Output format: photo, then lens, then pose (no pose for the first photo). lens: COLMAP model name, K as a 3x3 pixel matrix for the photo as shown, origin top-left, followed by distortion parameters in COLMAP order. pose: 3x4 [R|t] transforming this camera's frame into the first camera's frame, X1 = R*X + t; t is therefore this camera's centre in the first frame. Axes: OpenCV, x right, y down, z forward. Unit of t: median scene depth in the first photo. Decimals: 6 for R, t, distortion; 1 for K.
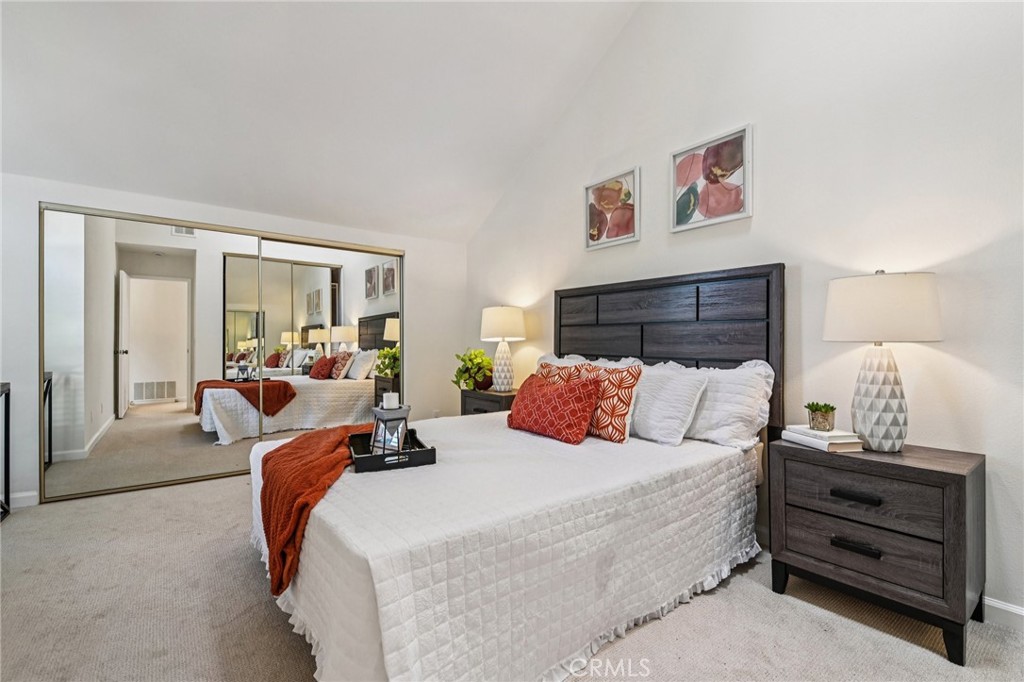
lens RADIAL K [[502.8, 0, 511.3], [0, 502.8, 338.8], [0, 0, 1]] dist [-0.005589, -0.000853]
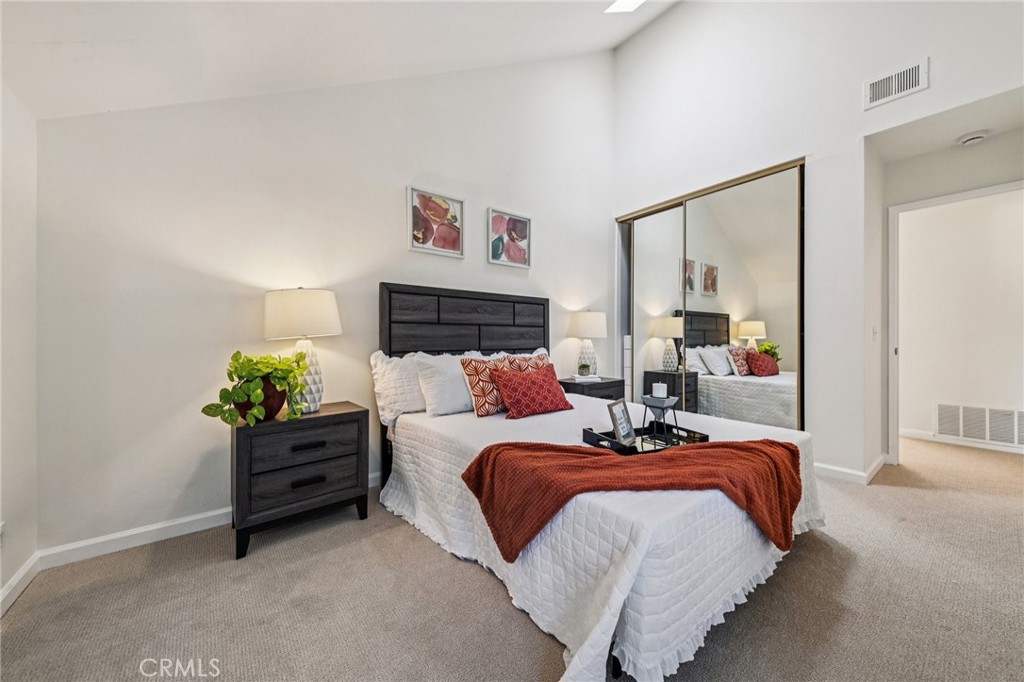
lens RADIAL K [[355.0, 0, 511.3], [0, 355.0, 341.8], [0, 0, 1]] dist [0.000909, 0.000012]
pose [[-0.076160, -0.016424, 0.996960, -0.641458], [-0.004414, 0.999860, 0.016135, -0.000520], [-0.997086, -0.003172, -0.076222, 0.926247]]
